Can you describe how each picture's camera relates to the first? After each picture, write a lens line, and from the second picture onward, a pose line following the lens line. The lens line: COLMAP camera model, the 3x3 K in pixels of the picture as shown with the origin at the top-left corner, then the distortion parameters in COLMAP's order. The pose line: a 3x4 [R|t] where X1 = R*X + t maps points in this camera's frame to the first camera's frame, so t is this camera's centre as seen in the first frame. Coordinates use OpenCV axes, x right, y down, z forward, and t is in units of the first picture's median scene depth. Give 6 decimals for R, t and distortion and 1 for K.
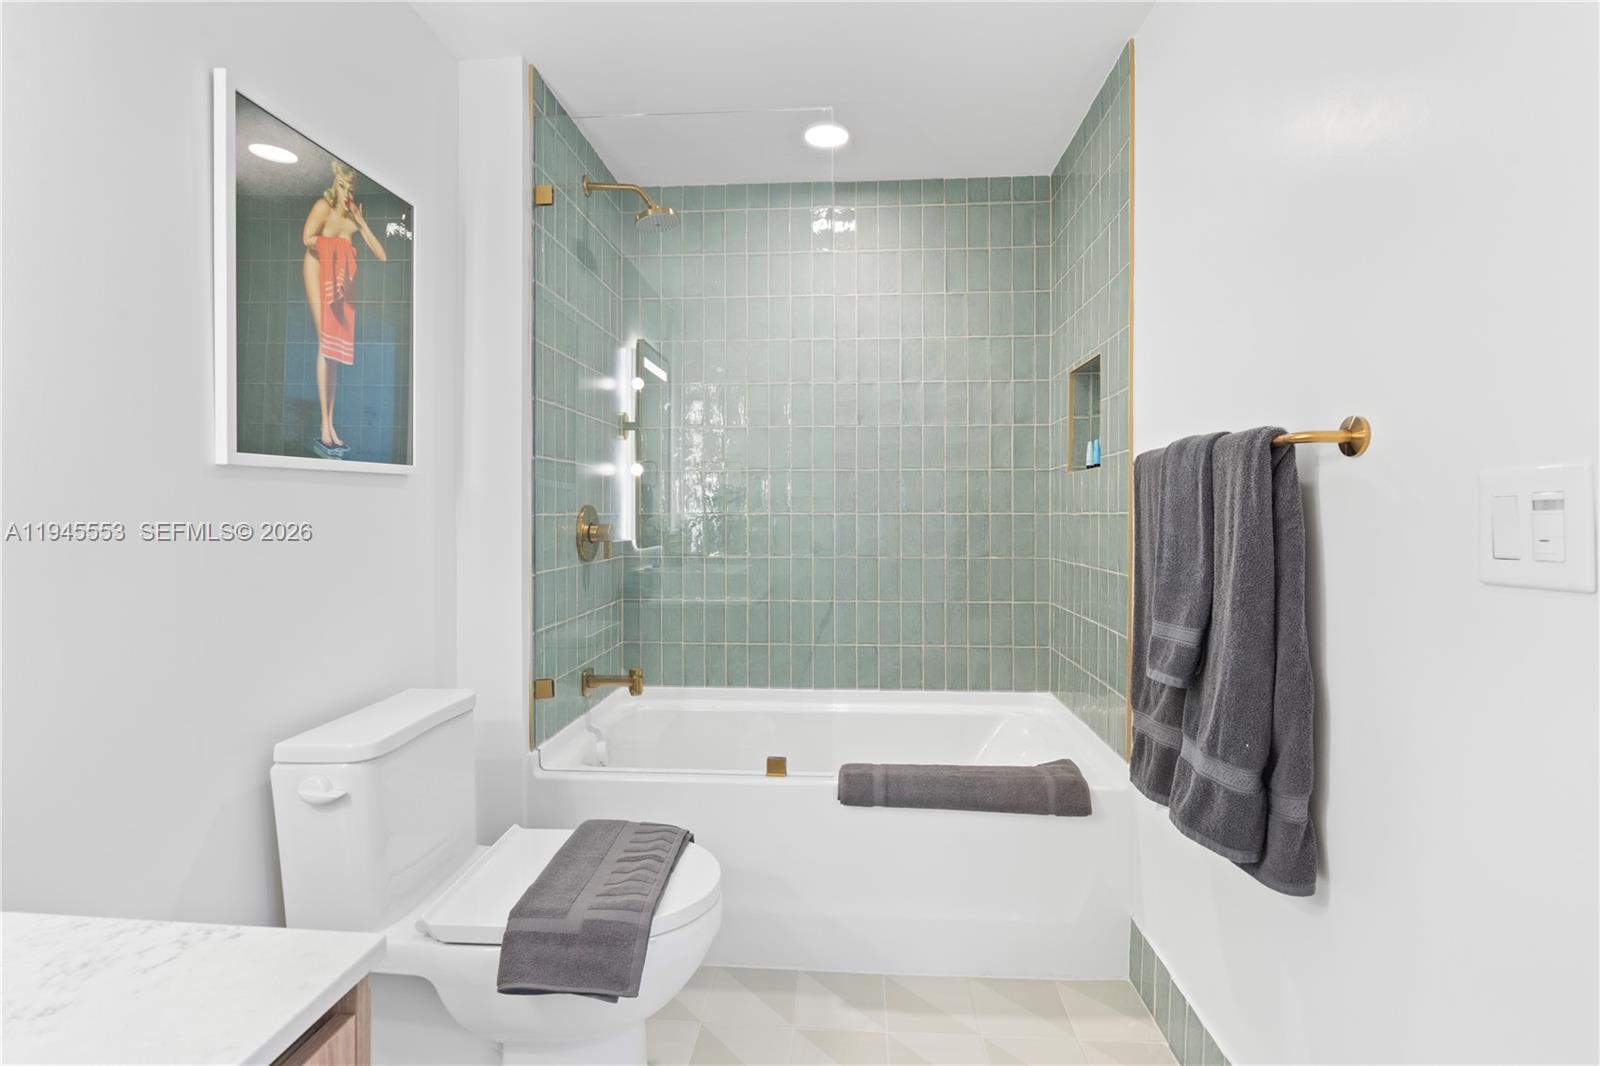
lens RADIAL K [[746.4, 0, 801.2], [0, 746.4, 514.8], [0, 0, 1]] dist [-0.001435, 0.000413]
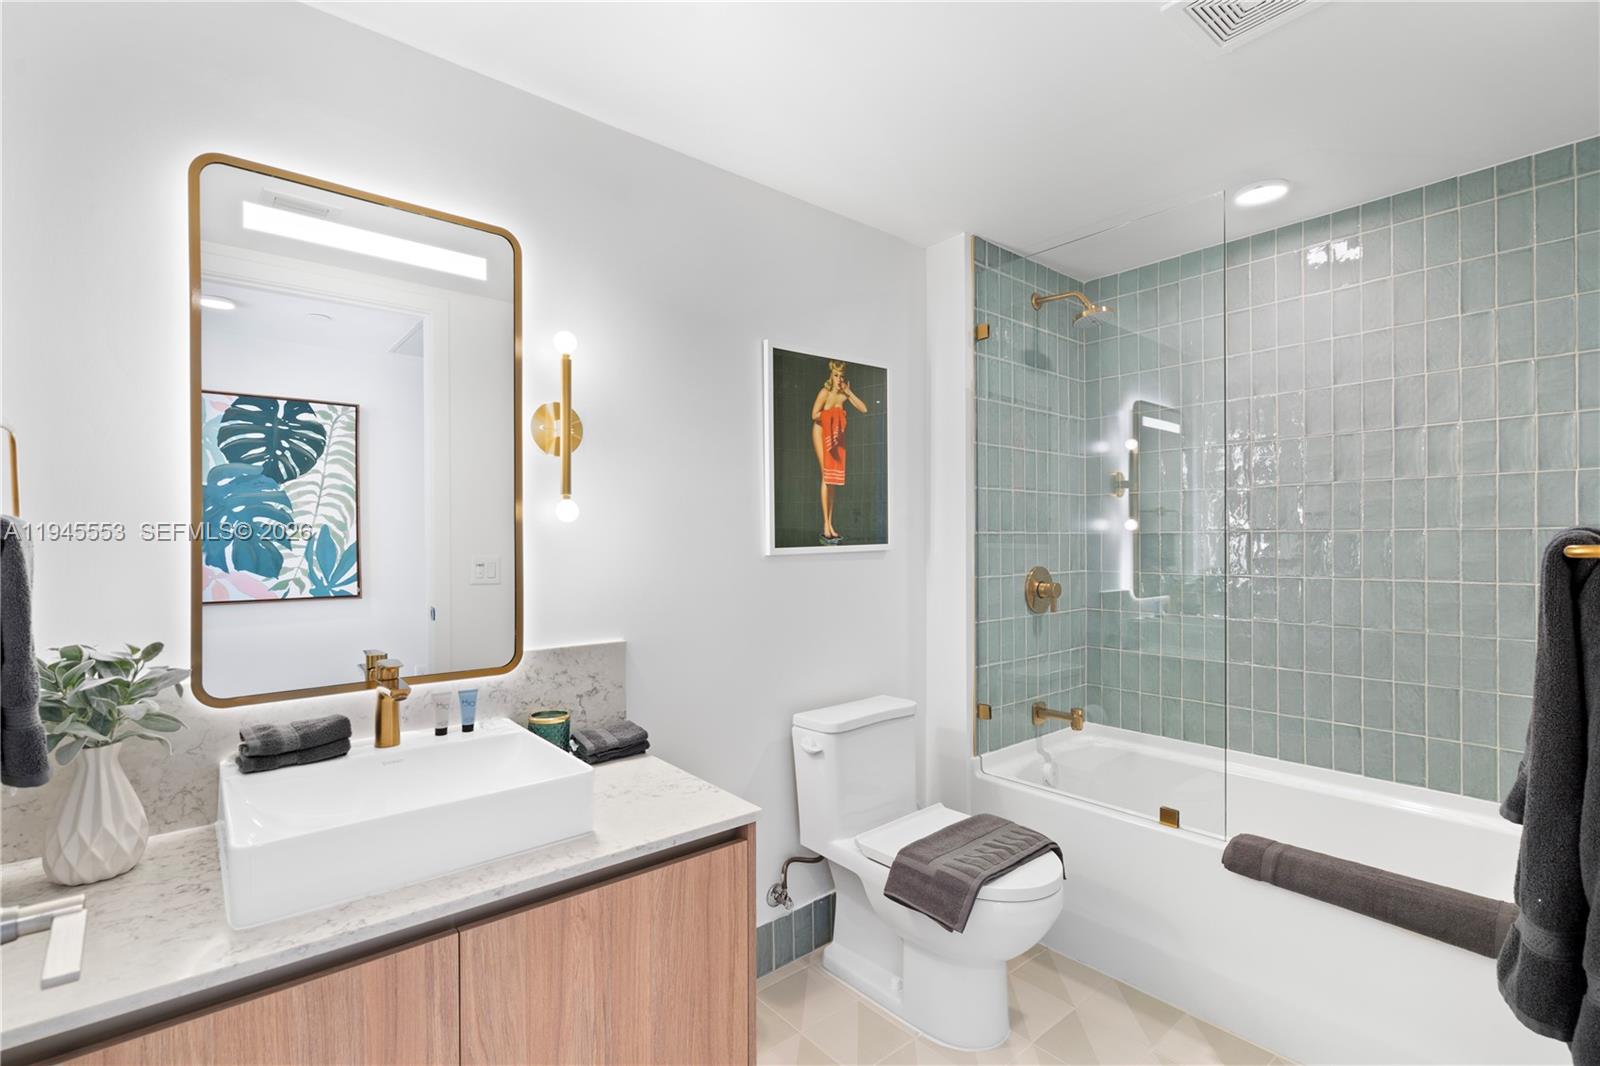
lens RADIAL K [[734.5, 0, 805.0], [0, 734.5, 544.3], [0, 0, 1]] dist [-0.000175, 0.000939]
pose [[0.701544, -0.000156, -0.712626, 0.459558], [0.001395, 0.999998, 0.001154, -0.077767], [0.712625, -0.001803, 0.701543, -0.156754]]
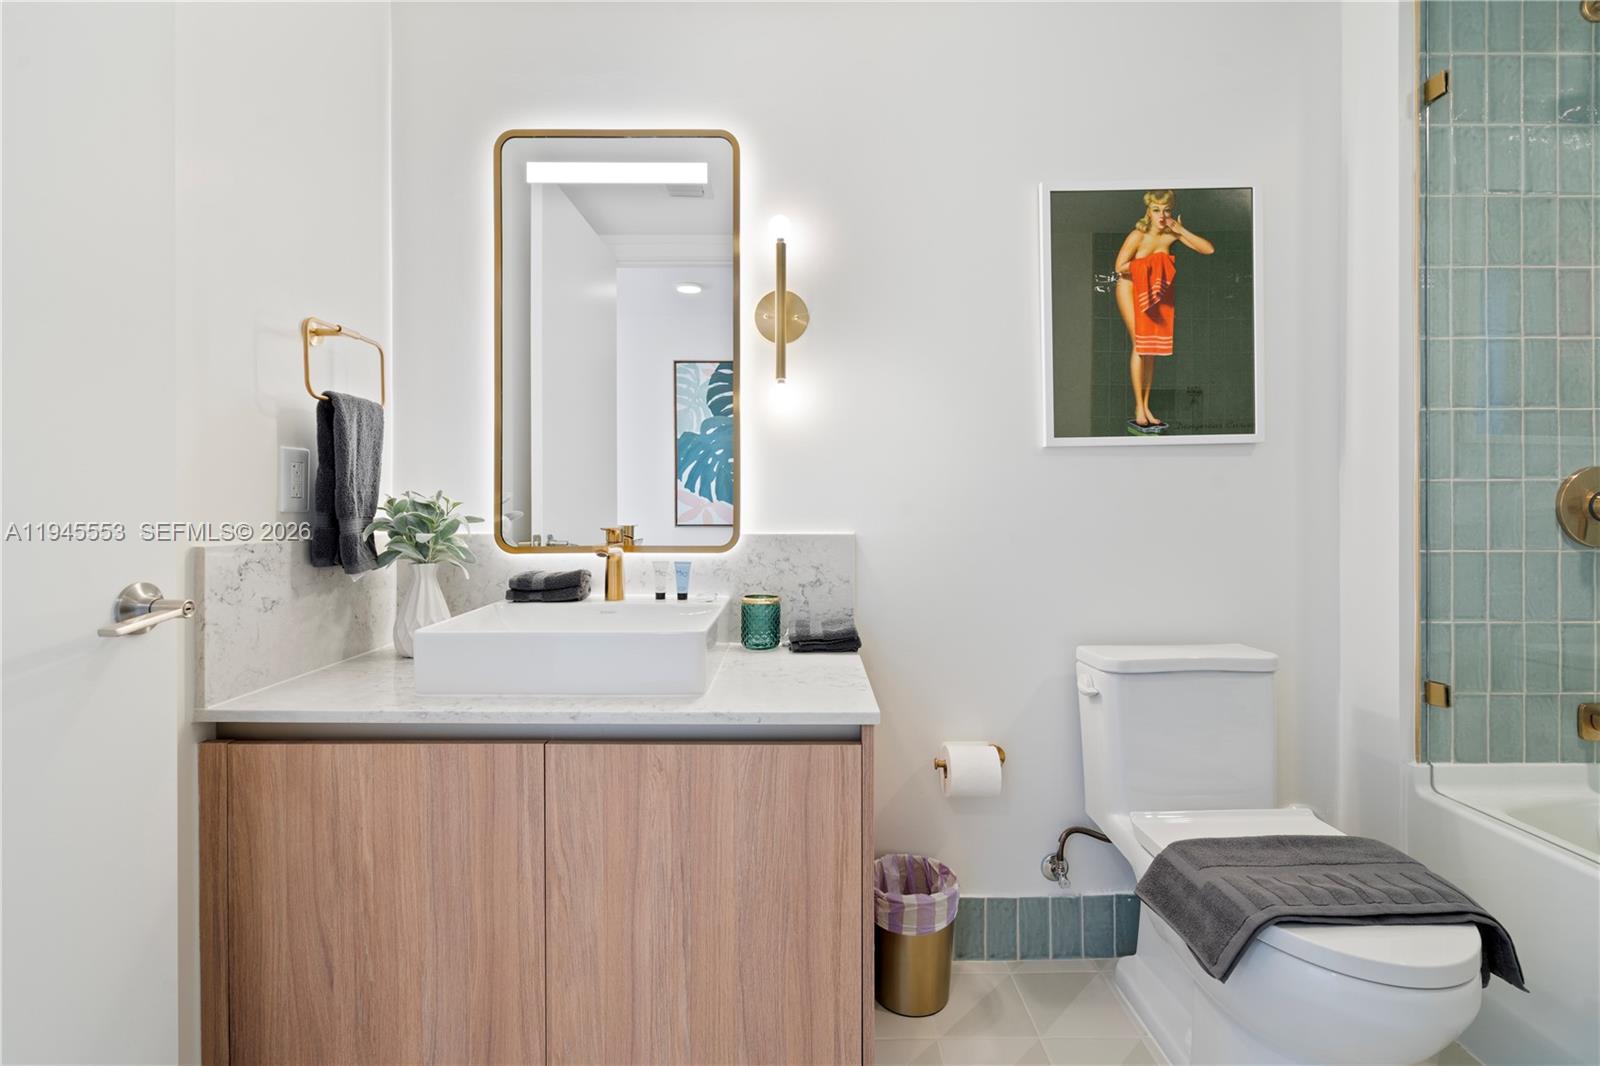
lens RADIAL K [[738.3, 0, 799.2], [0, 738.3, 508.0], [0, 0, 1]] dist [-0.001281, 0.001034]
pose [[0.077708, -0.001242, -0.996975, 0.531660], [-0.004260, 0.999990, -0.001578, 0.048201], [0.996967, 0.004369, 0.077702, 0.324627]]
